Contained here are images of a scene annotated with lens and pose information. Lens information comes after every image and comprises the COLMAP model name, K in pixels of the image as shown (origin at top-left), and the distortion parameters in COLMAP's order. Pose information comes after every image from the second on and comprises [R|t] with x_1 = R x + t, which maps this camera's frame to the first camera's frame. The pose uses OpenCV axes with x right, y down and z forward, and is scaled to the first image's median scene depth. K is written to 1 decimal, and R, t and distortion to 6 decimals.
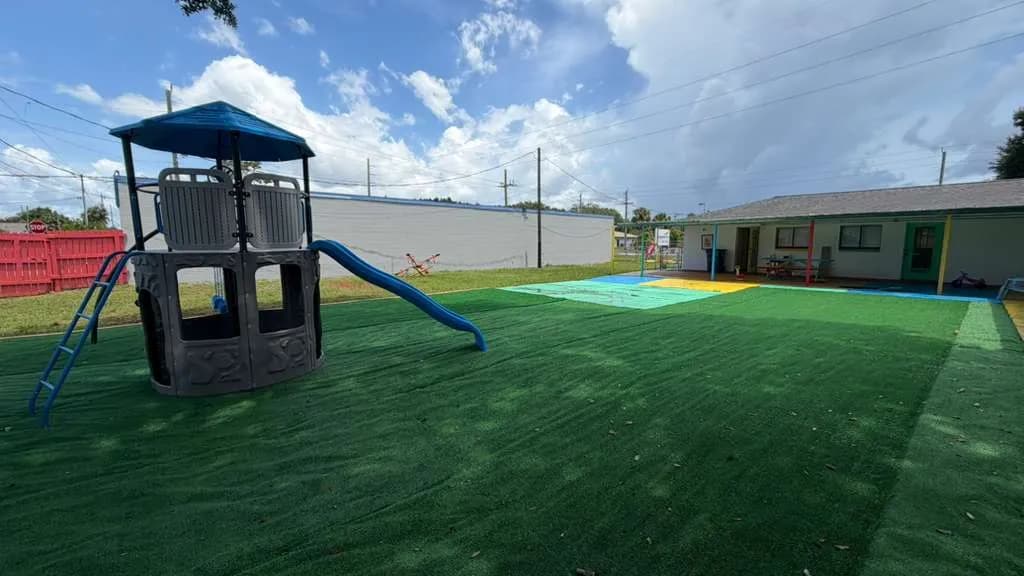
lens RADIAL K [[407.0, 0, 512.0], [0, 407.0, 288.0], [0, 0, 1]] dist [-0.000771, -0.000128]
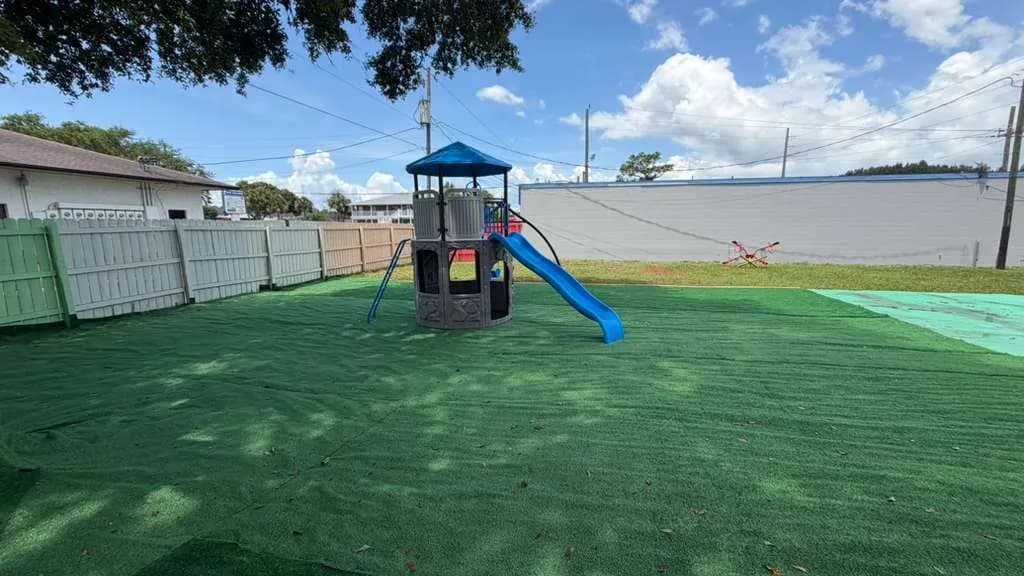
lens RADIAL K [[406.4, 0, 508.8], [0, 406.4, 287.4], [0, 0, 1]] dist [0.000224, -0.000123]
pose [[0.592004, 0.115699, -0.797587, 0.629227], [-0.083739, 0.993116, 0.081908, -0.049235], [0.801573, 0.018299, 0.597617, 0.225174]]
